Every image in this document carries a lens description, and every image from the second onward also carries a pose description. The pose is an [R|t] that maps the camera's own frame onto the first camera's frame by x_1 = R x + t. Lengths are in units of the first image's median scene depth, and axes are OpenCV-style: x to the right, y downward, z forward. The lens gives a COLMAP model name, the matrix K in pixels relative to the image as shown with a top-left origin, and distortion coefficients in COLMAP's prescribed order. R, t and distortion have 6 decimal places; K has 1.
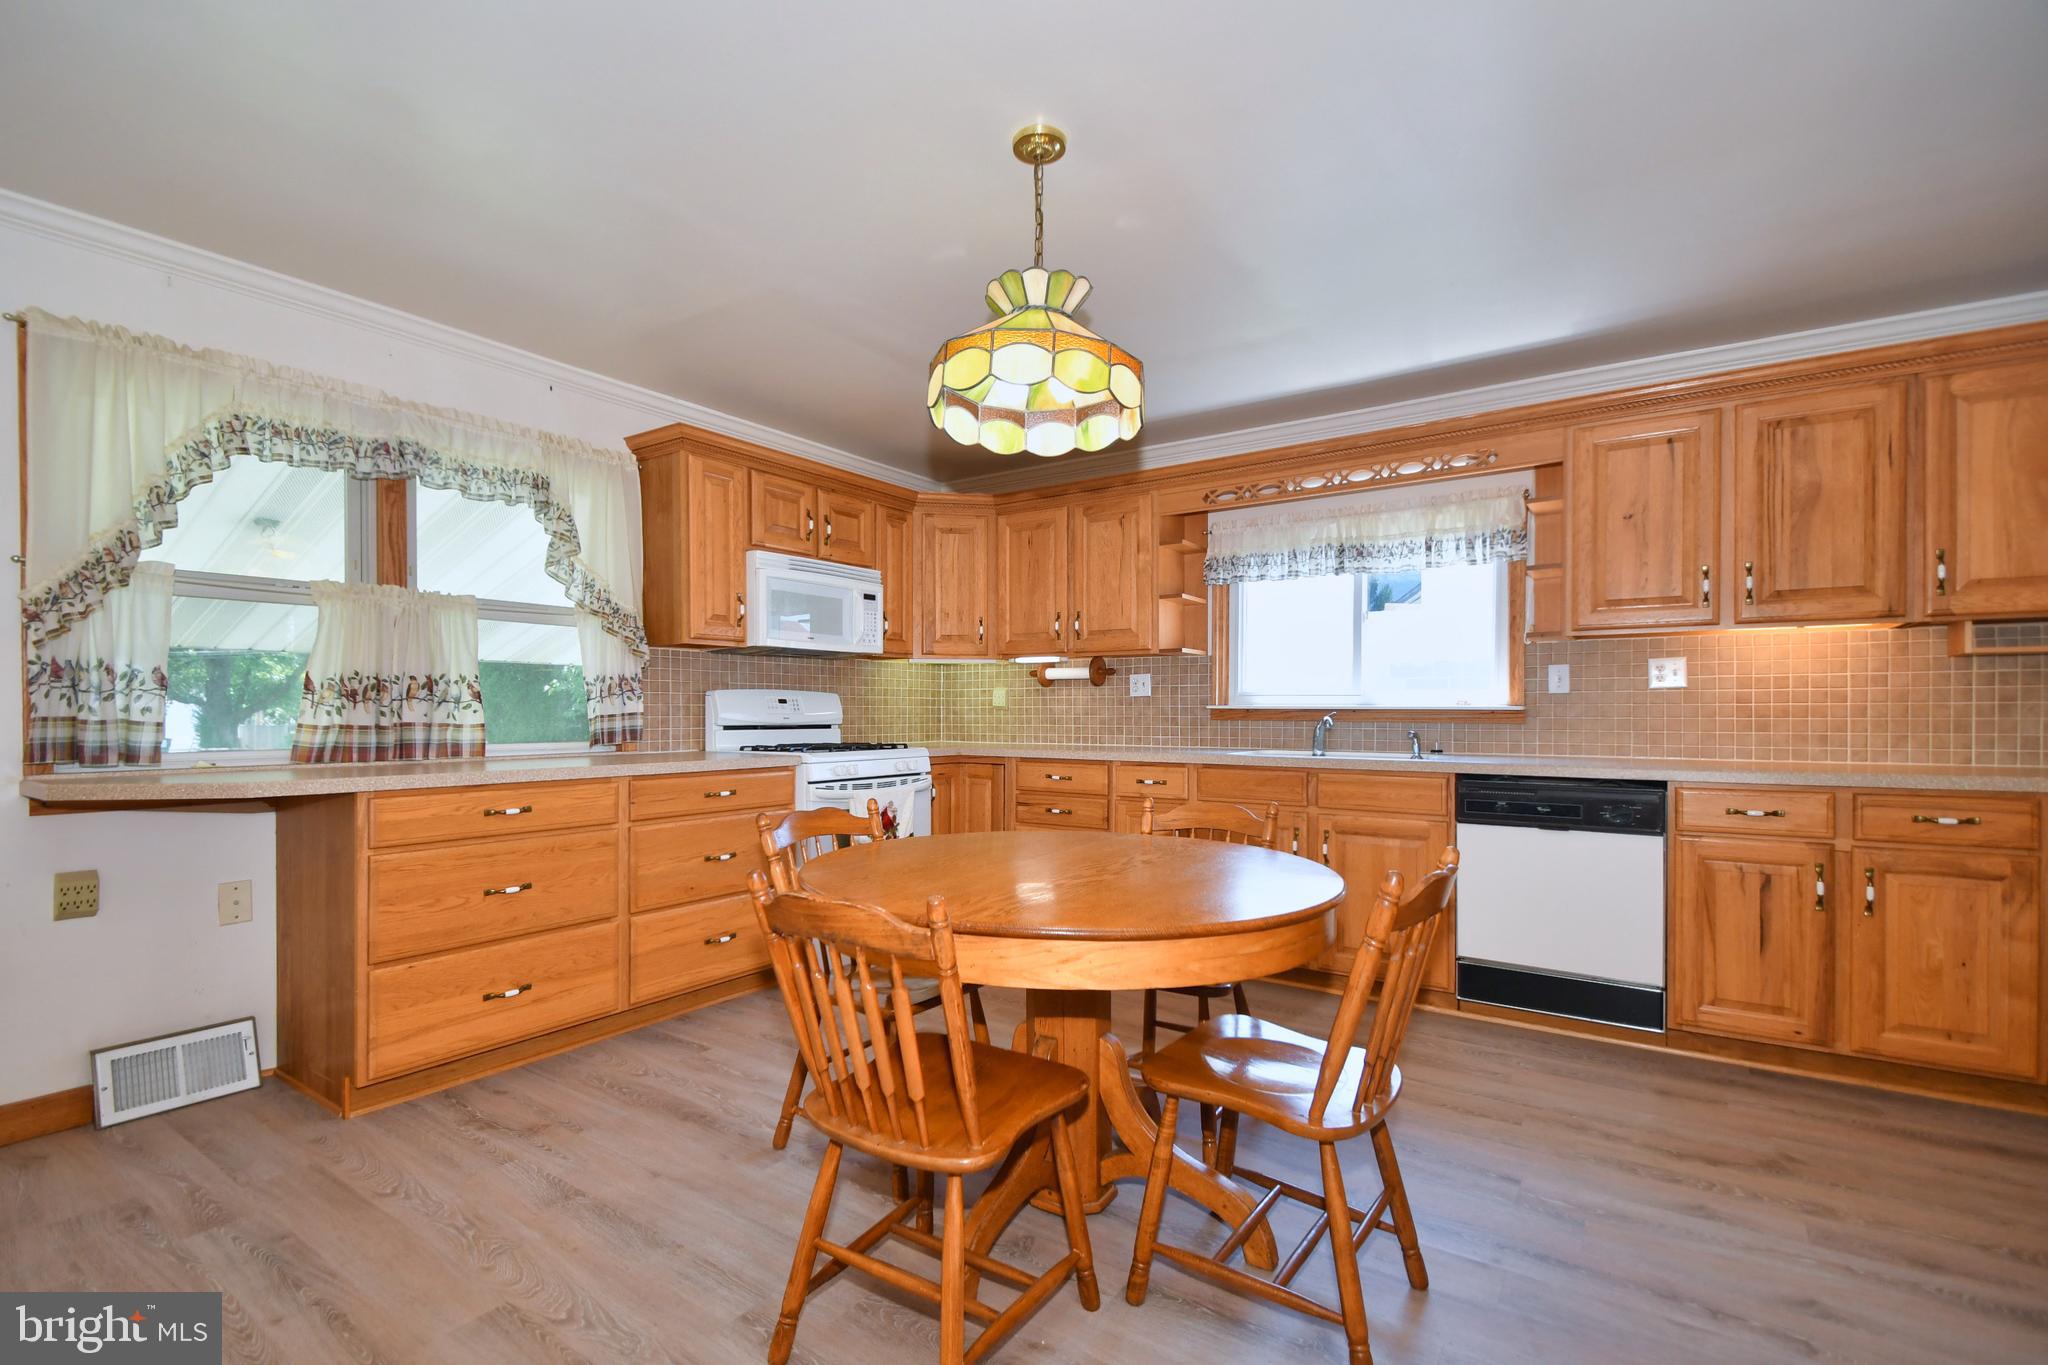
lens RADIAL K [[917.0, 0, 1033.5], [0, 917.0, 721.0], [0, 0, 1]] dist [-0.002320, -0.000695]
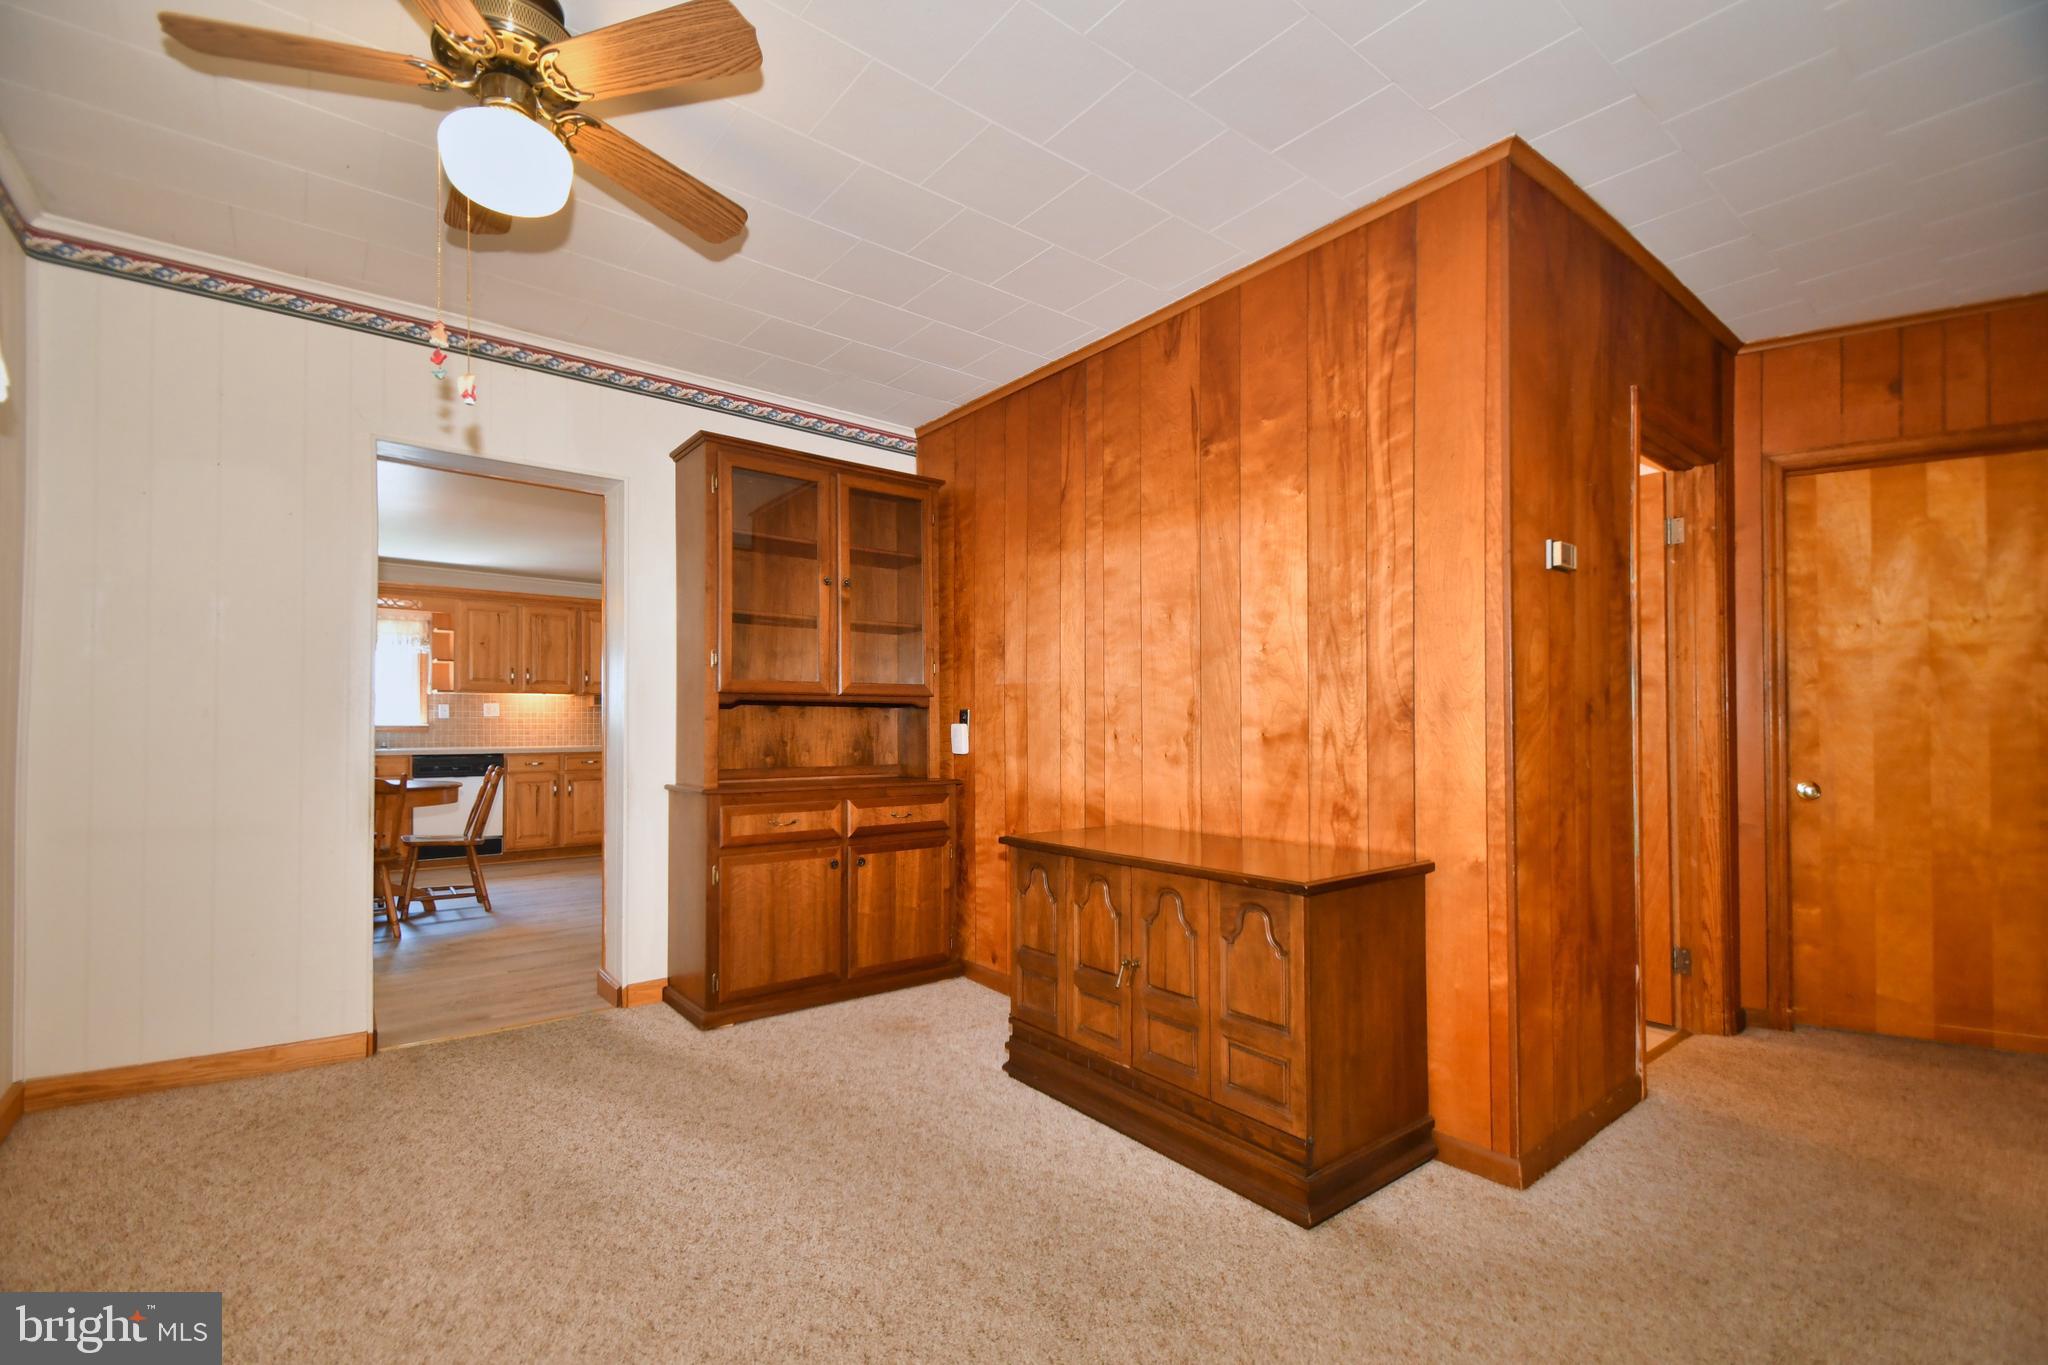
lens RADIAL K [[917.0, 0, 1033.5], [0, 917.0, 721.0], [0, 0, 1]] dist [-0.002320, -0.000695]
pose [[0.291750, 0.012770, 0.956410, -1.058799], [0.017171, 0.999680, -0.018586, 0.039736], [-0.956341, 0.021845, 0.291437, -0.926488]]
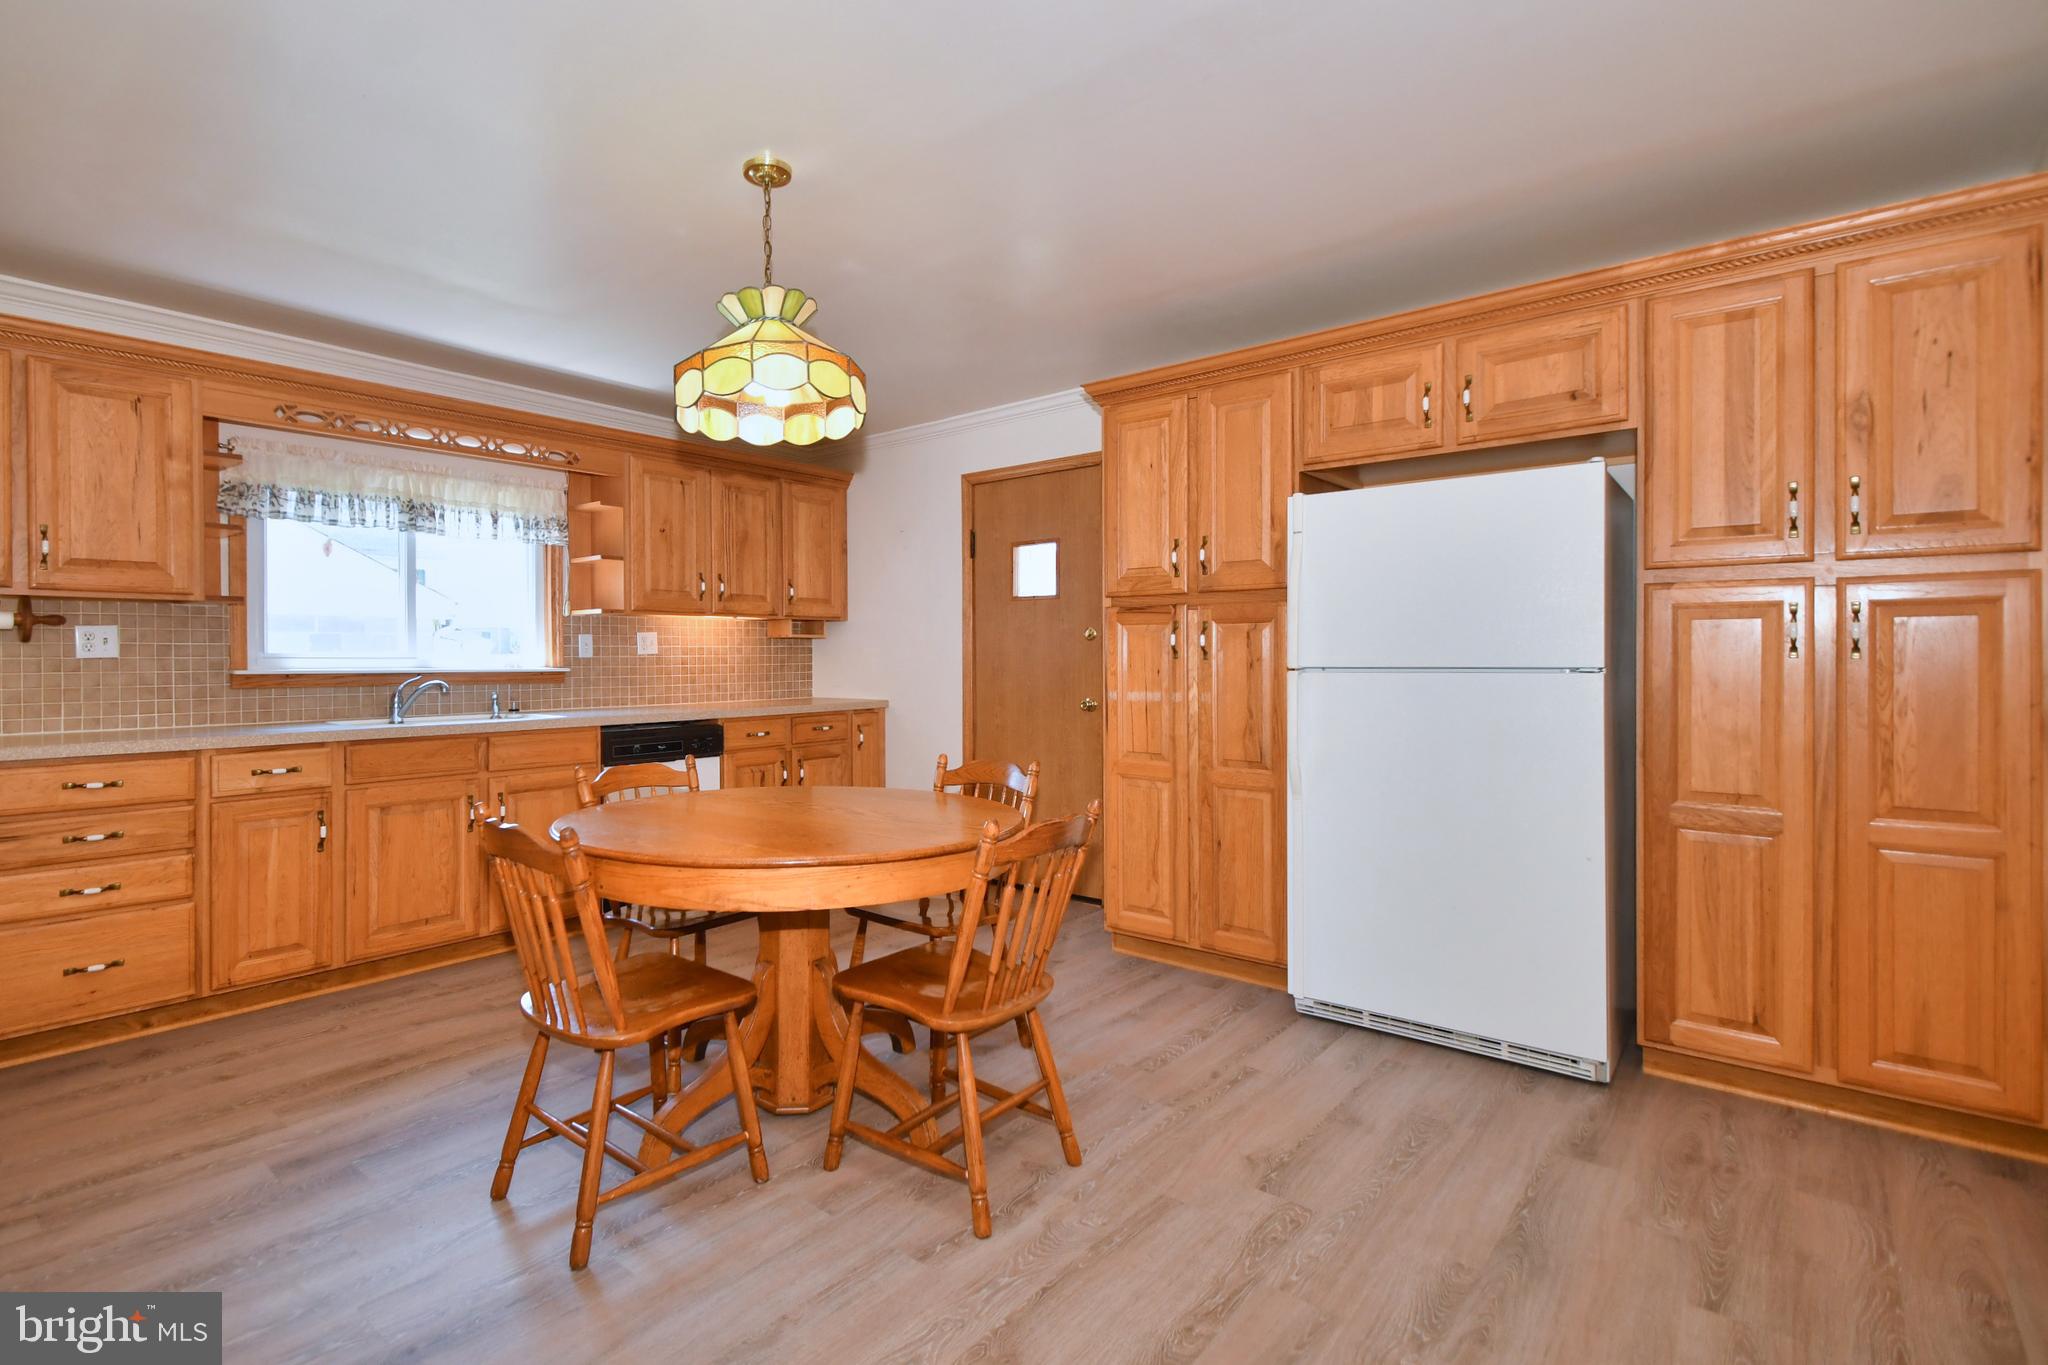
lens RADIAL K [[960.1, 0, 970.1], [0, 960.1, 665.0], [0, 0, 1]] dist [-0.000503, -0.000157]
pose [[0.094001, -0.003732, 0.995565, -0.661803], [0.022864, 0.999737, 0.001589, -0.010586], [-0.995309, 0.022614, 0.094062, 0.363544]]
